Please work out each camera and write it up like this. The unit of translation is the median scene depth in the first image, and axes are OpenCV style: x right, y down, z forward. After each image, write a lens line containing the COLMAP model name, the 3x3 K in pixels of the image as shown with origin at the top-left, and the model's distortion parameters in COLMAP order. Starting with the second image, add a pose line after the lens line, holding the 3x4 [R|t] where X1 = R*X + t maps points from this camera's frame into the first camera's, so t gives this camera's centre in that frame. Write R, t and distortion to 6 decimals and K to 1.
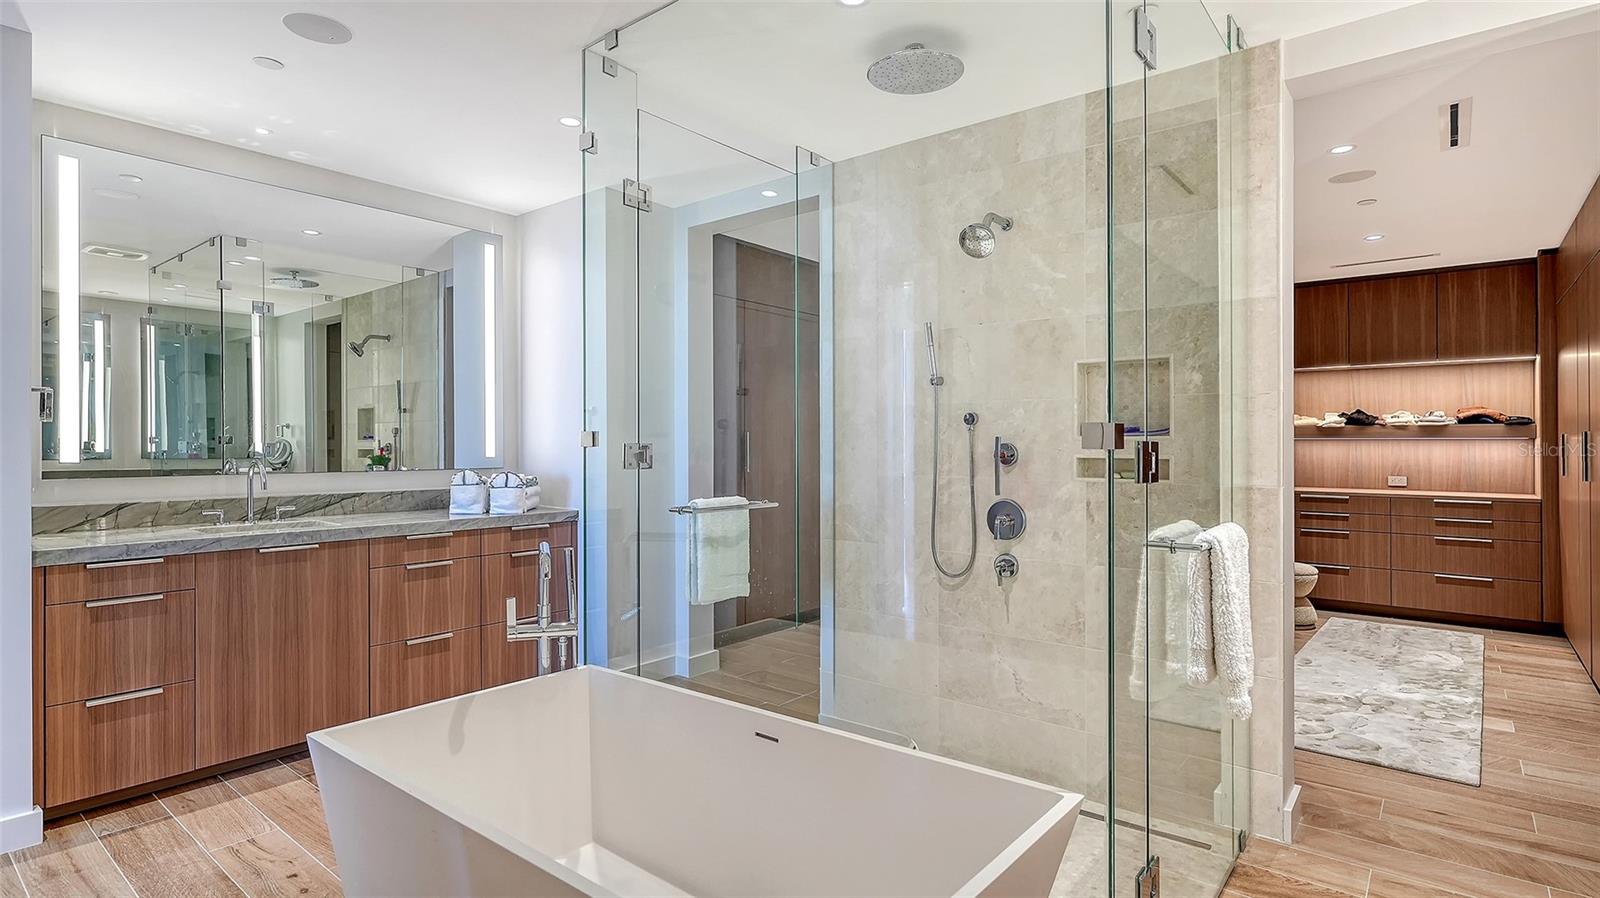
lens RADIAL K [[797.4, 0, 787.4], [0, 797.4, 434.3], [0, 0, 1]] dist [0.004834, -0.002688]
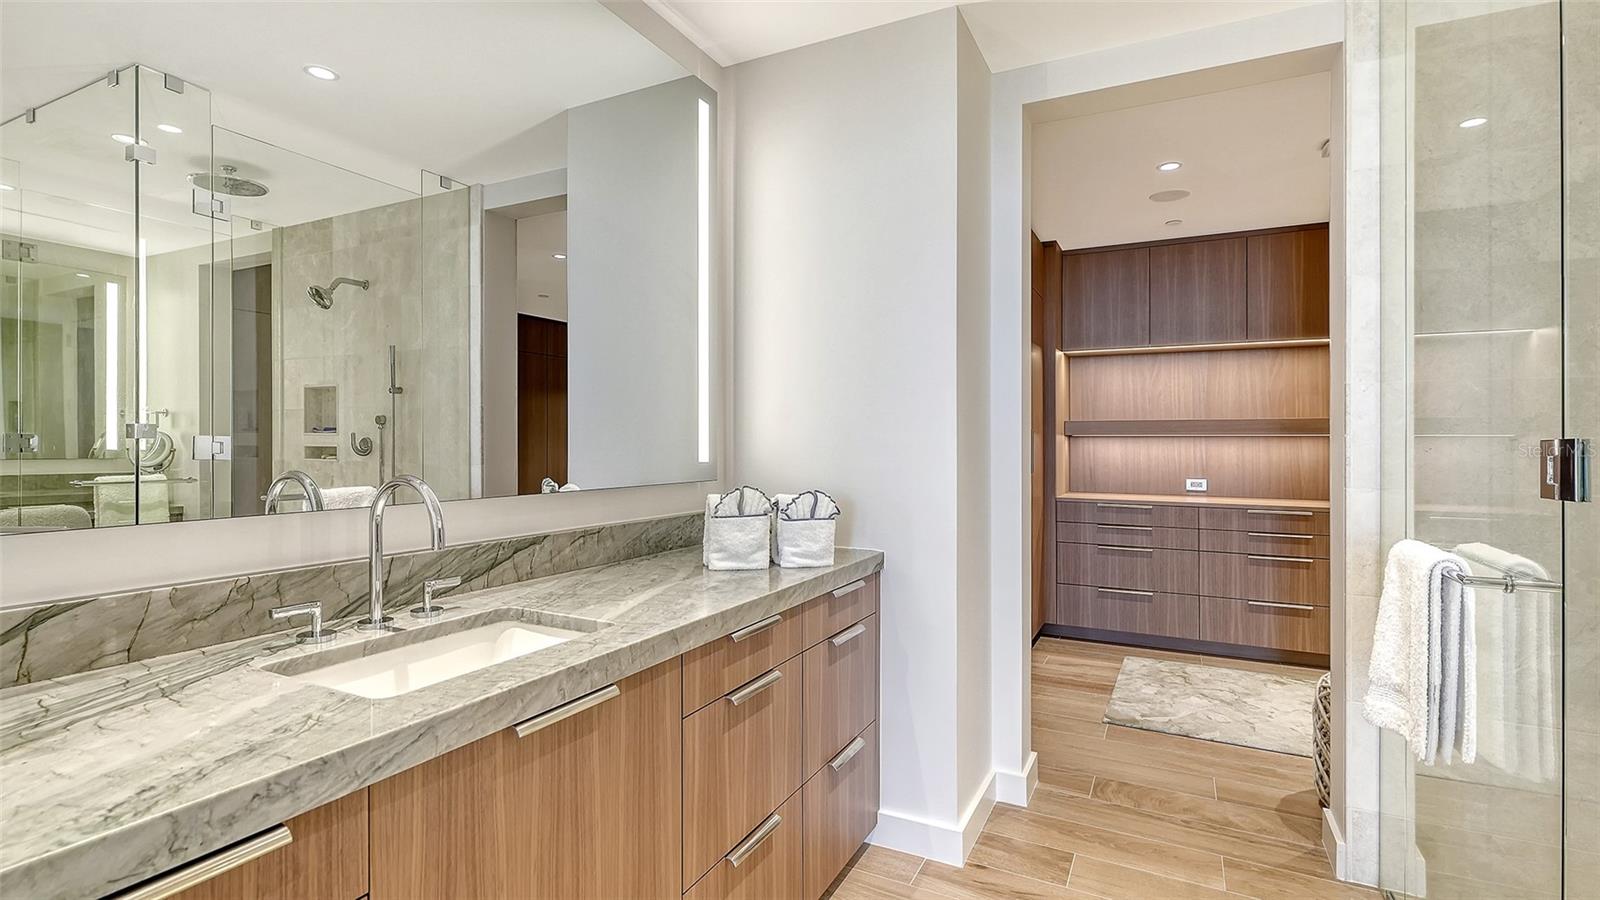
lens RADIAL K [[748.0, 0, 803.3], [0, 748.0, 439.9], [0, 0, 1]] dist [0.001159, -0.002298]
pose [[0.976110, 0.006414, 0.217181, -0.539058], [-0.008599, 0.999921, 0.009118, 0.007952], [-0.217106, -0.010767, 0.976089, 0.569311]]
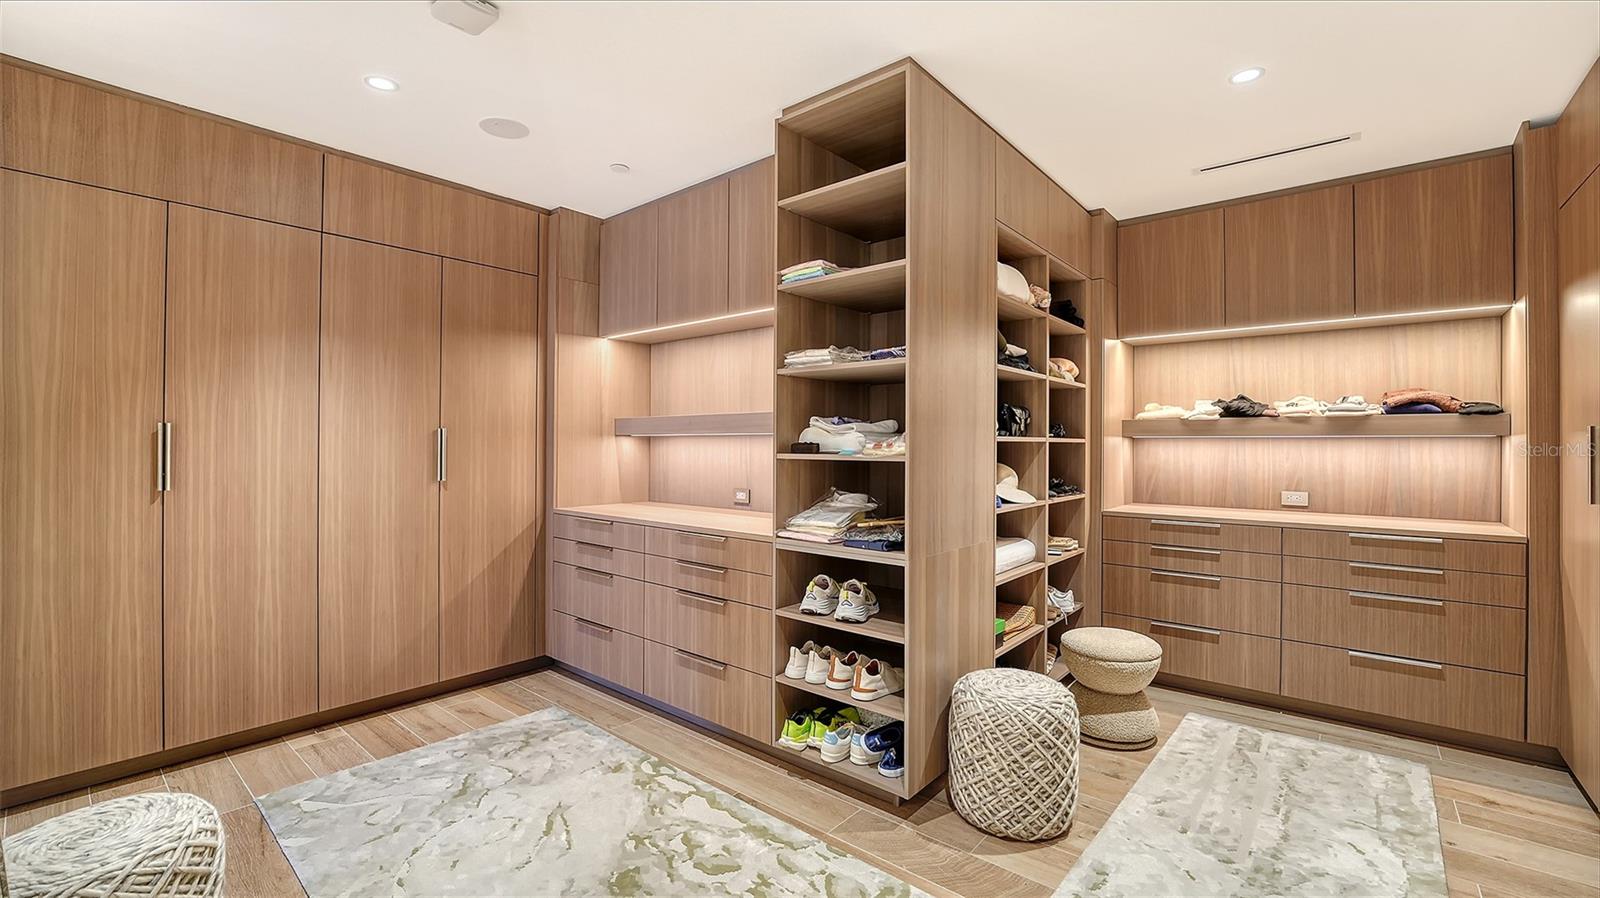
lens RADIAL K [[661.2, 0, 786.7], [0, 661.2, 441.4], [0, 0, 1]] dist [-0.022494, 0.000951]
pose [[0.999811, 0.001148, -0.019386, 0.617323], [-0.000989, 0.999966, 0.008228, 0.009652], [0.019395, -0.008207, 0.999778, 0.788882]]
